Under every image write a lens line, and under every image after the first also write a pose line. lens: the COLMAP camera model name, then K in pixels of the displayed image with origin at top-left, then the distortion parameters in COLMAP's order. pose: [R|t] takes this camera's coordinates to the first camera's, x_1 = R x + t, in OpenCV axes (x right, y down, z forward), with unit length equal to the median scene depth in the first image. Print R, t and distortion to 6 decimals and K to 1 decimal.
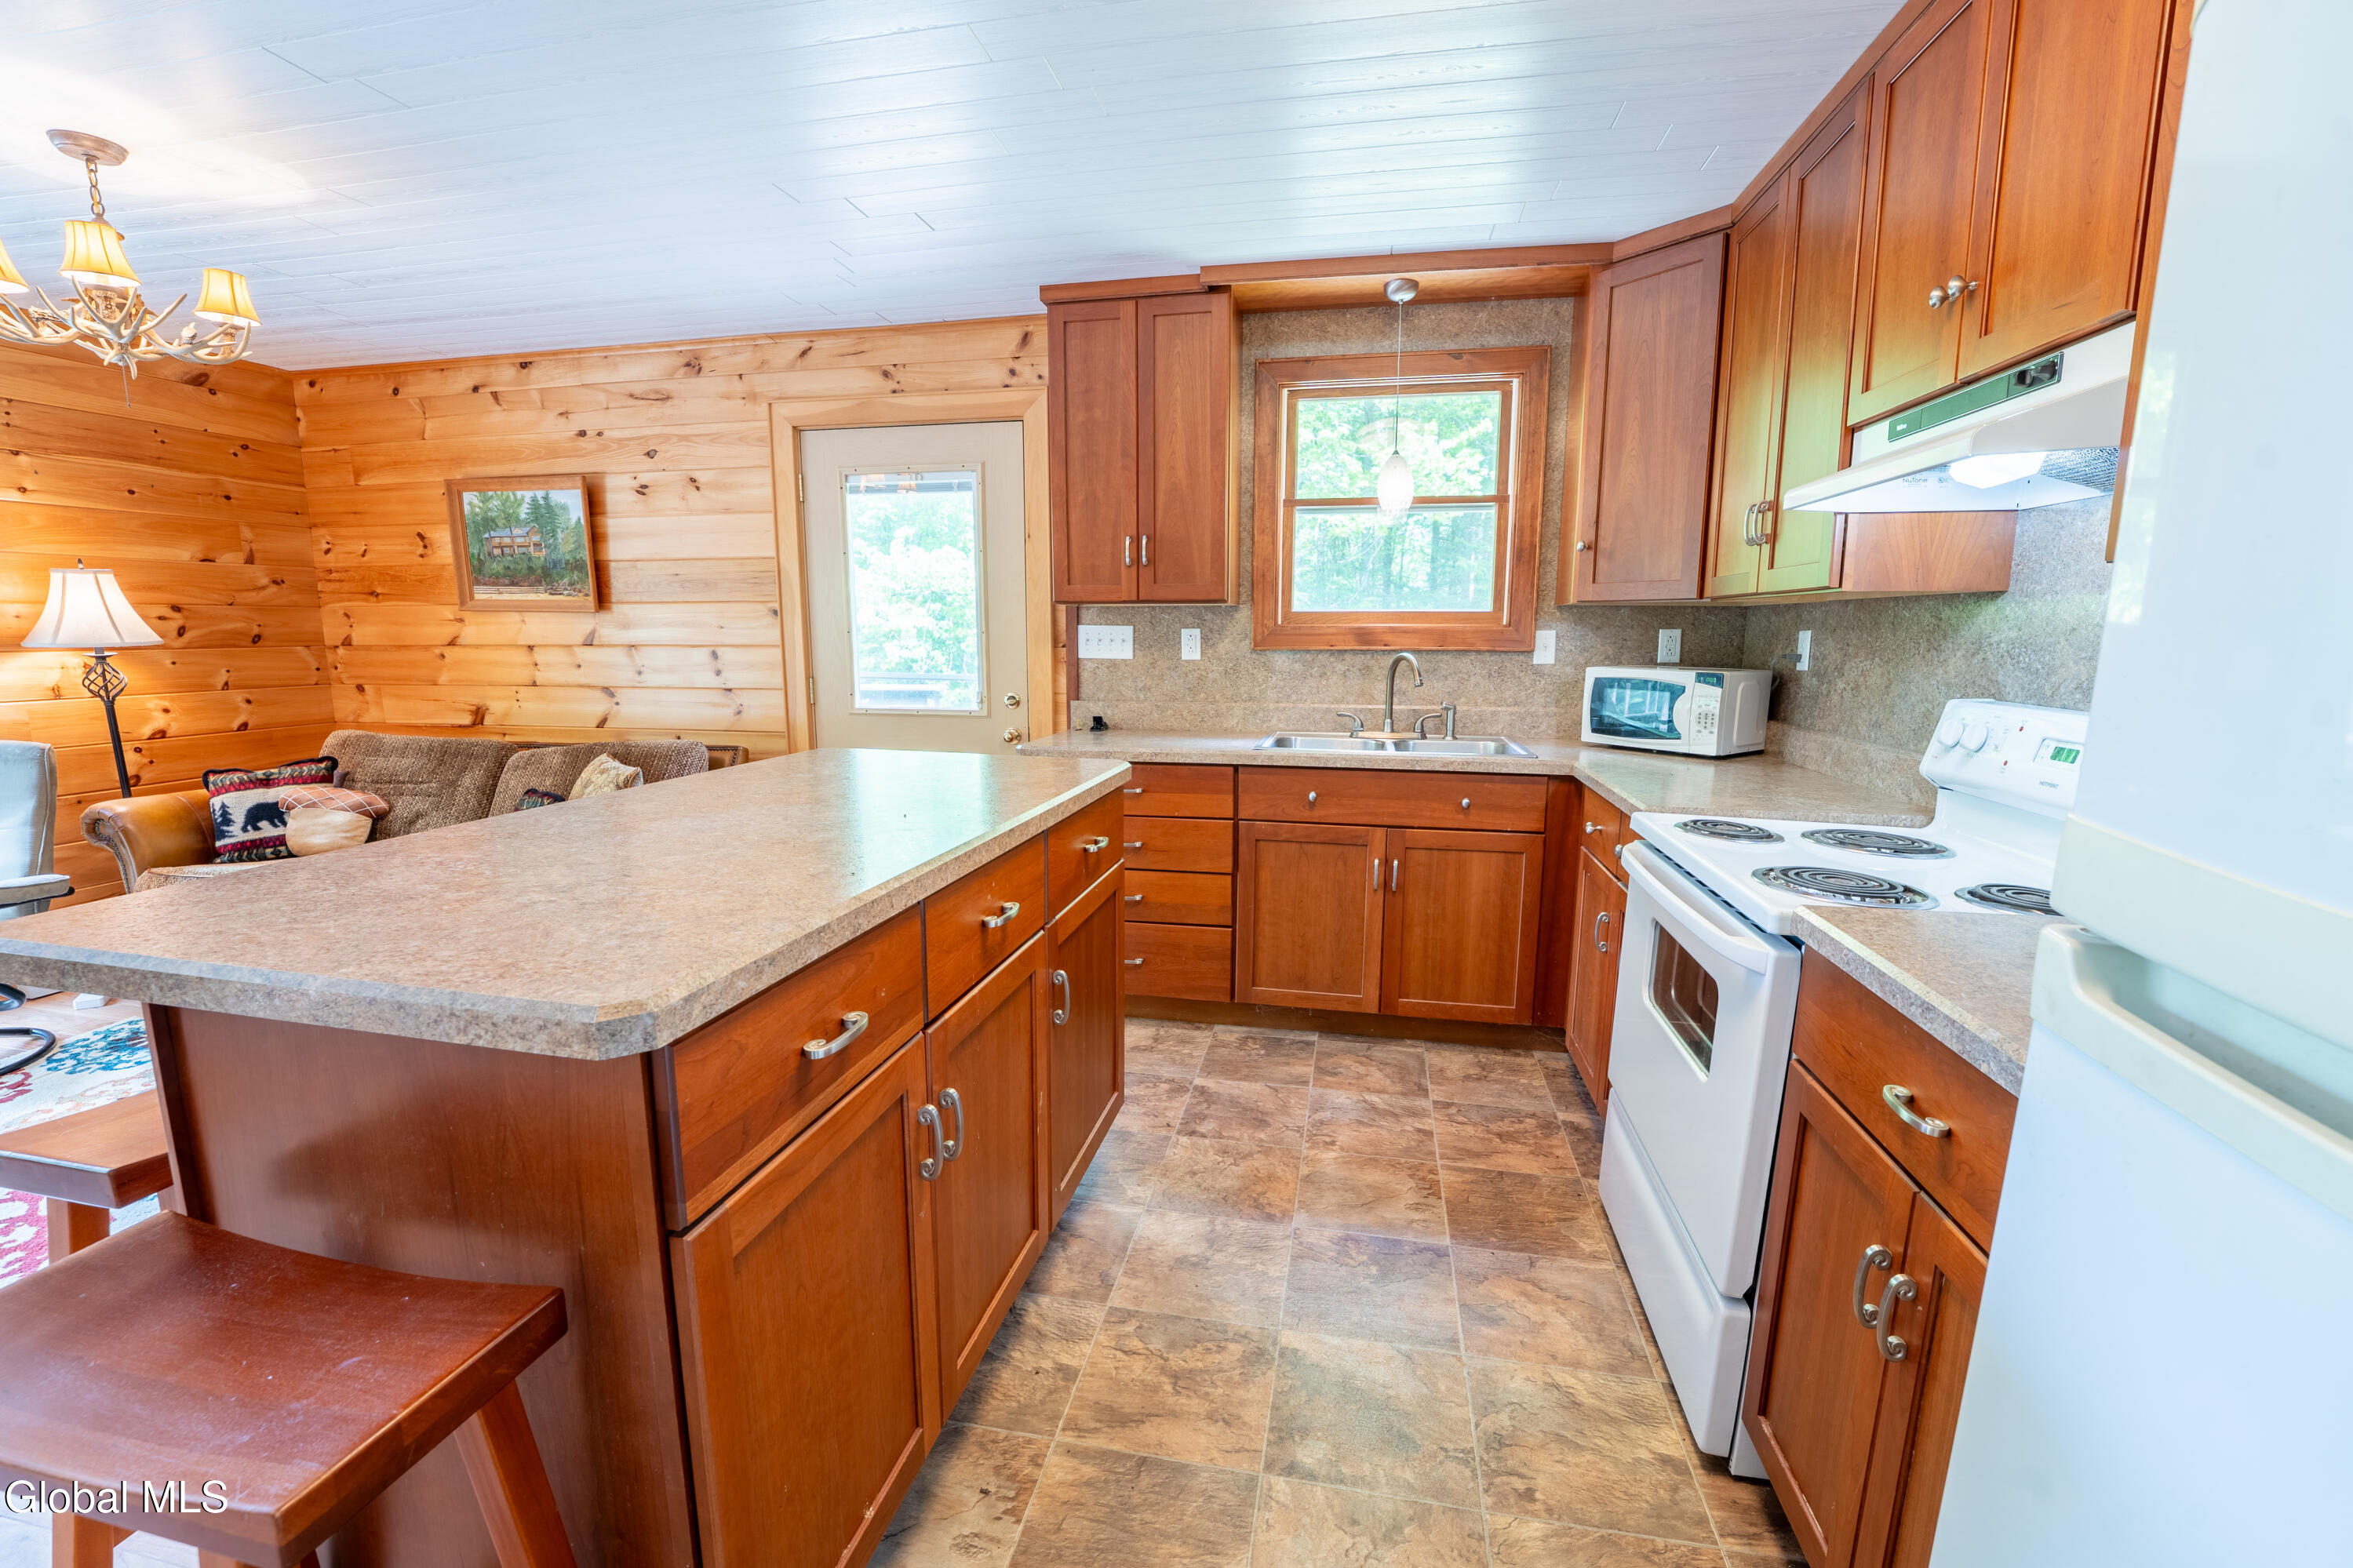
lens RADIAL K [[978.9, 0, 1169.6], [0, 978.9, 793.3], [0, 0, 1]] dist [-0.029643, 0.003475]
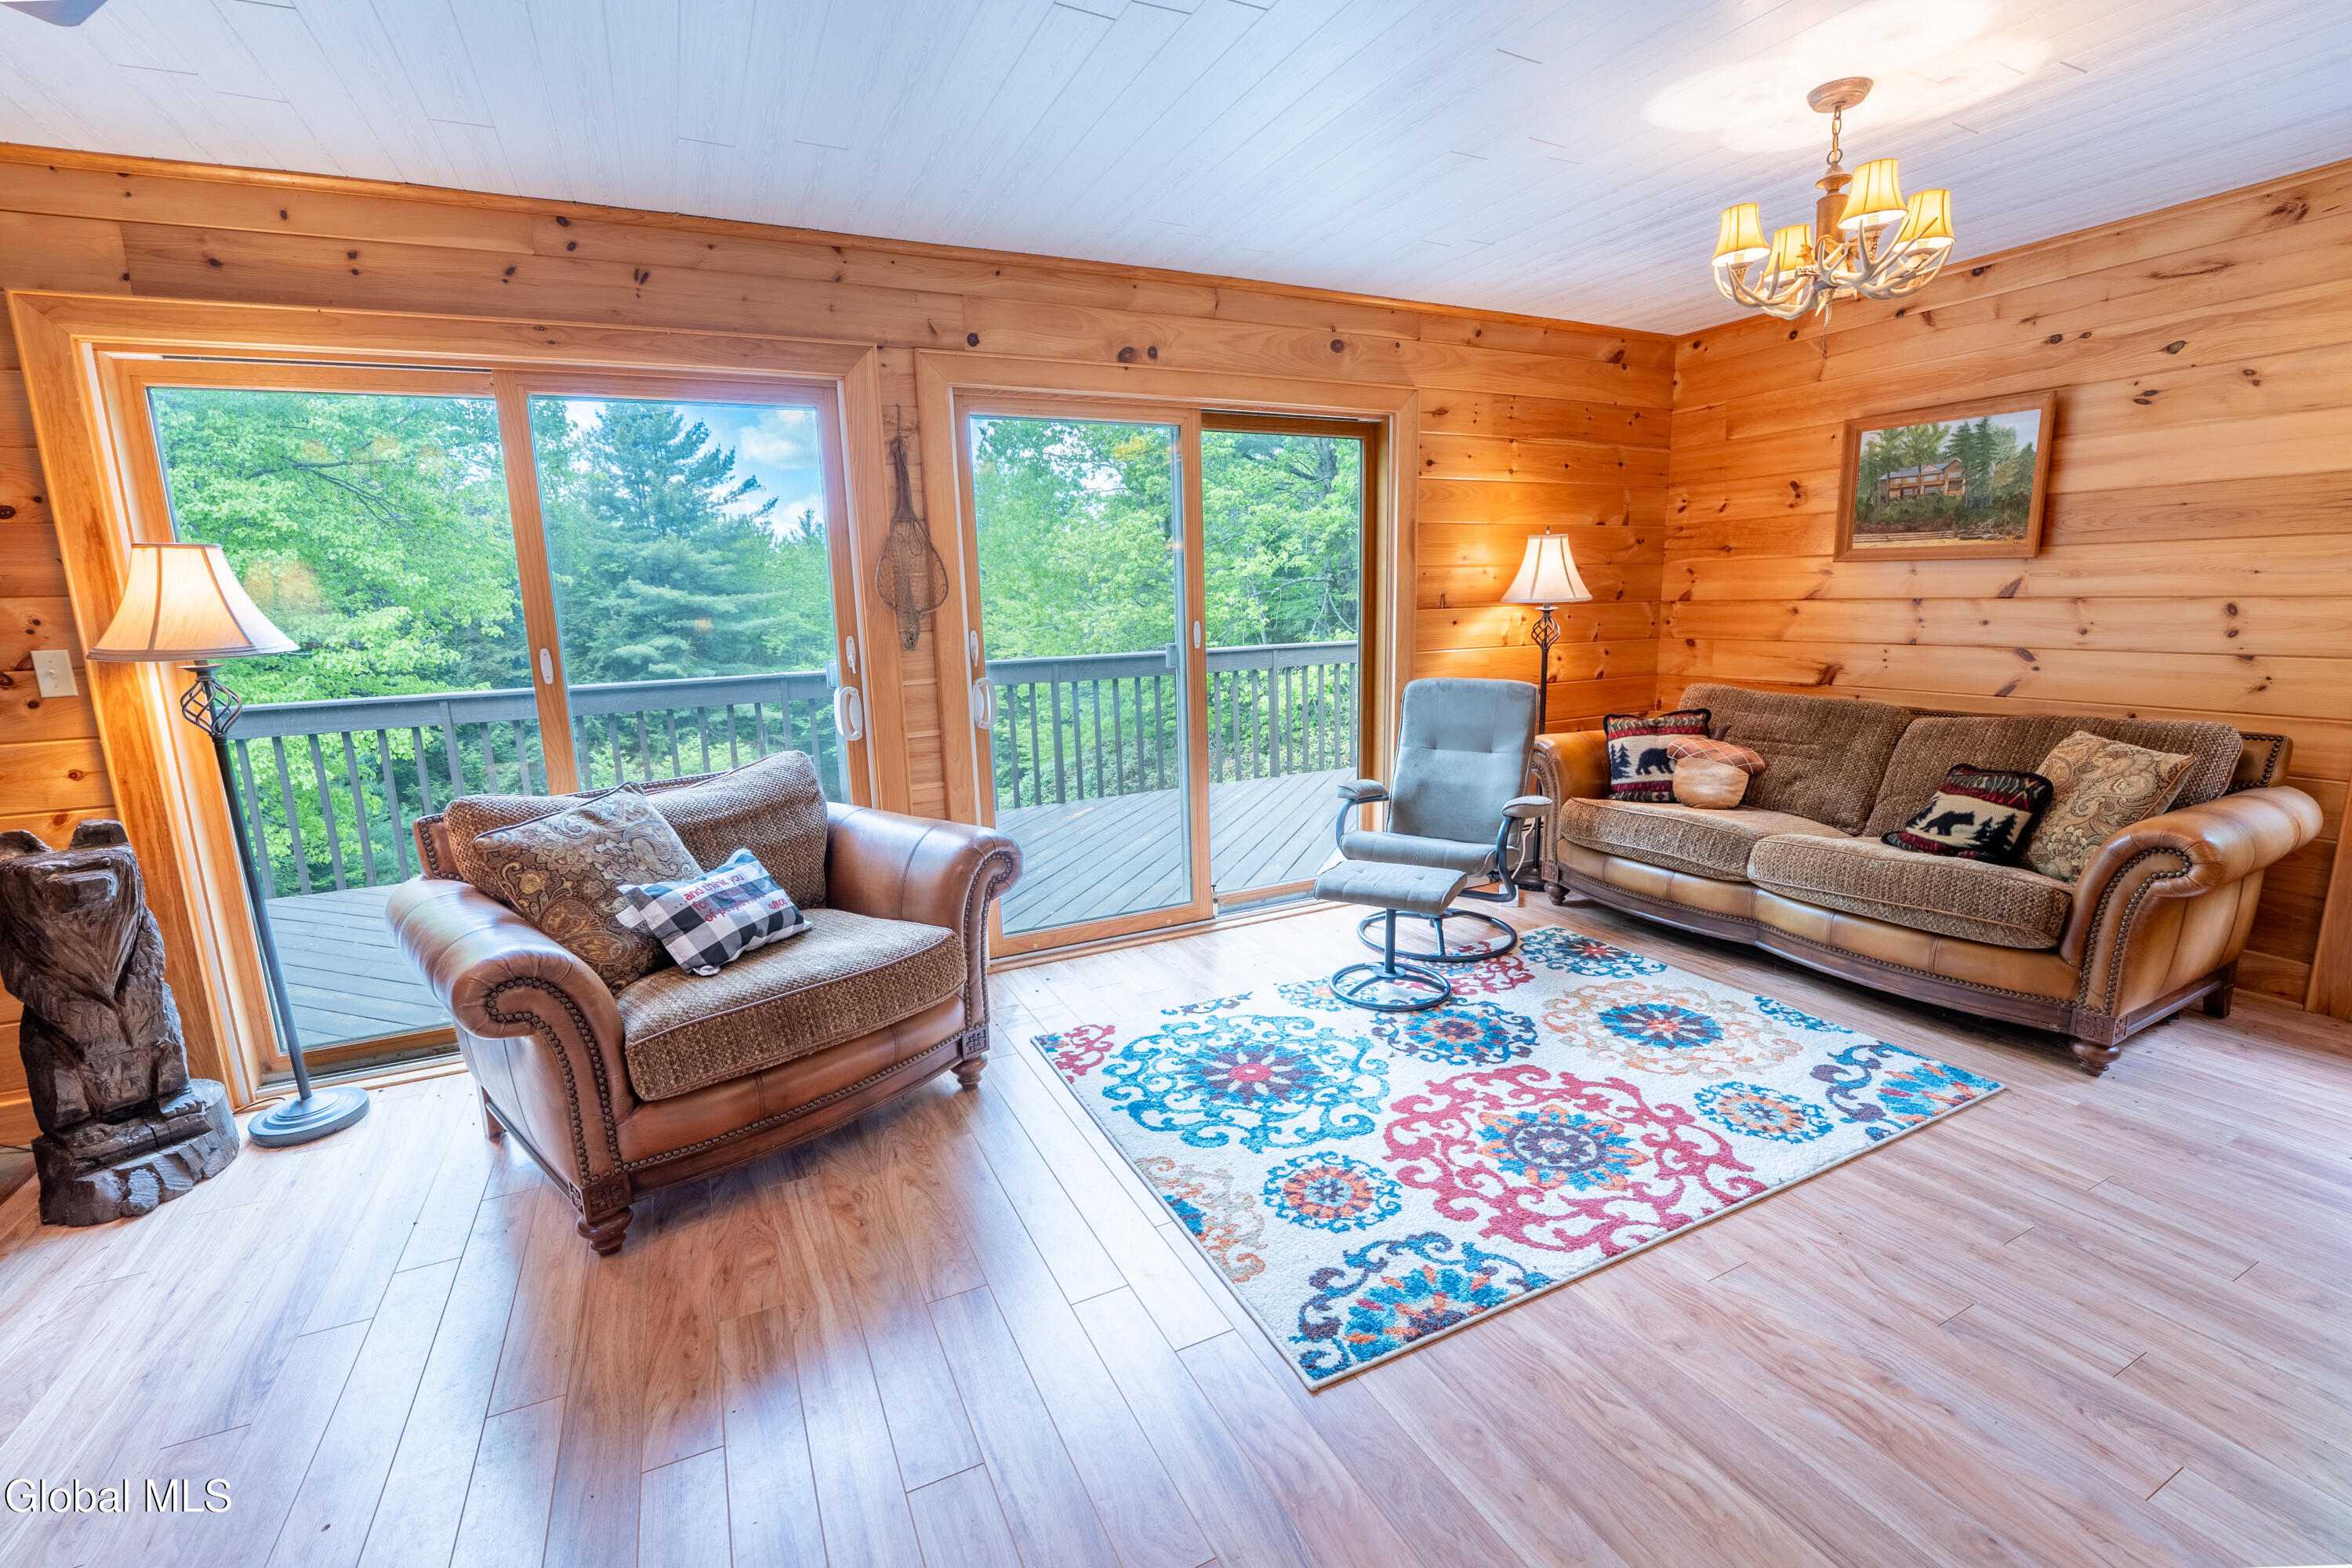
lens RADIAL K [[999.0, 0, 1169.4], [0, 999.0, 794.6], [0, 0, 1]] dist [-0.027343, 0.000556]
pose [[0.604073, 0.132906, -0.785768, -0.404846], [-0.102091, 0.990777, 0.089098, 0.017494], [0.790362, 0.026398, 0.612071, -0.105249]]
